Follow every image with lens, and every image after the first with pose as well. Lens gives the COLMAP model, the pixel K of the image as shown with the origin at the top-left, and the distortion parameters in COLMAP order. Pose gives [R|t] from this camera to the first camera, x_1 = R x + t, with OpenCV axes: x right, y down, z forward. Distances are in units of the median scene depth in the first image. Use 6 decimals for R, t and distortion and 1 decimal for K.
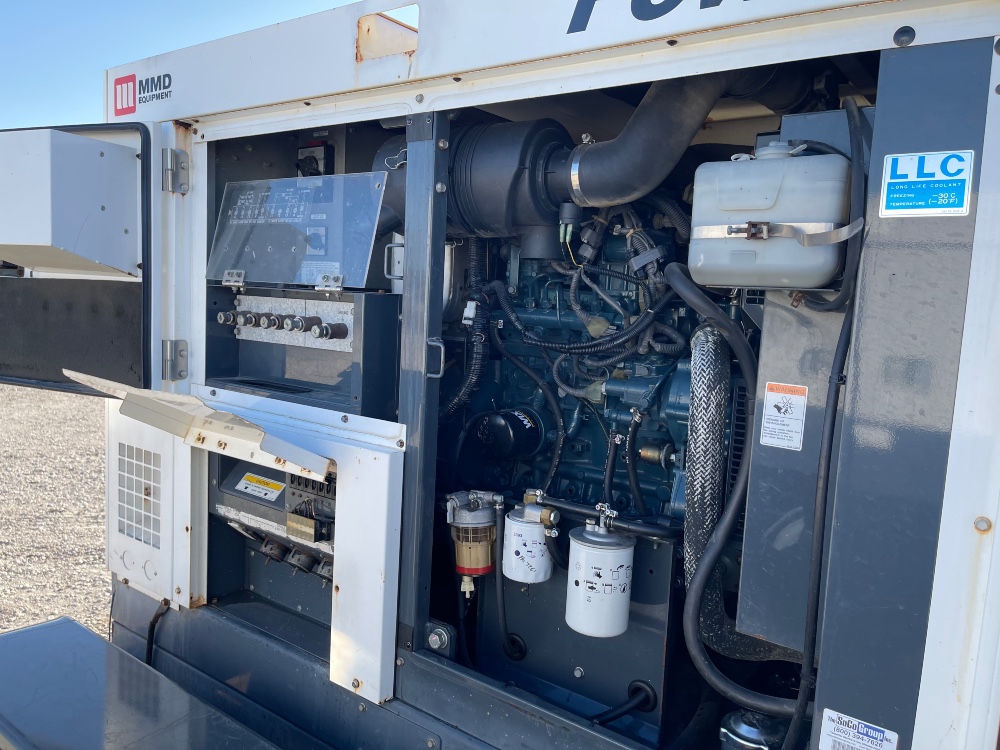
lens RADIAL K [[742.5, 0, 501.7], [0, 742.5, 366.9], [0, 0, 1]] dist [0.023965, -0.022206]
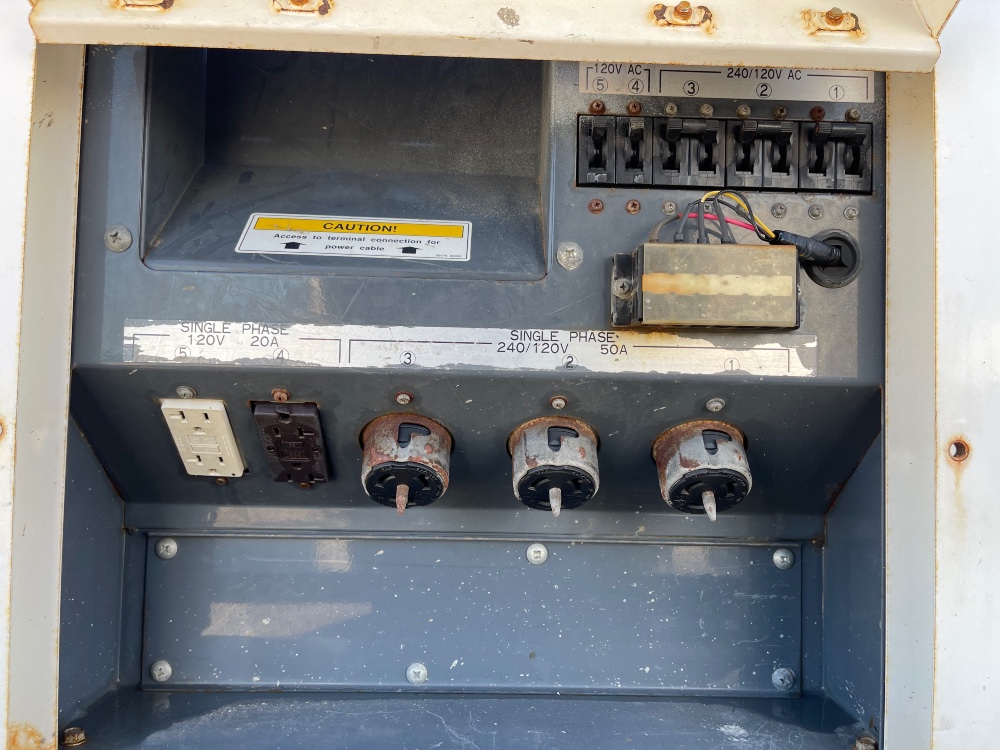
lens RADIAL K [[742.5, 0, 500.3], [0, 742.5, 374.8], [0, 0, 1]] dist [0.023965, -0.022206]
pose [[0.792515, -0.008466, 0.609793, -0.441255], [0.072831, 0.994061, -0.080854, 0.232686], [-0.605487, 0.108490, 0.788426, 0.736353]]
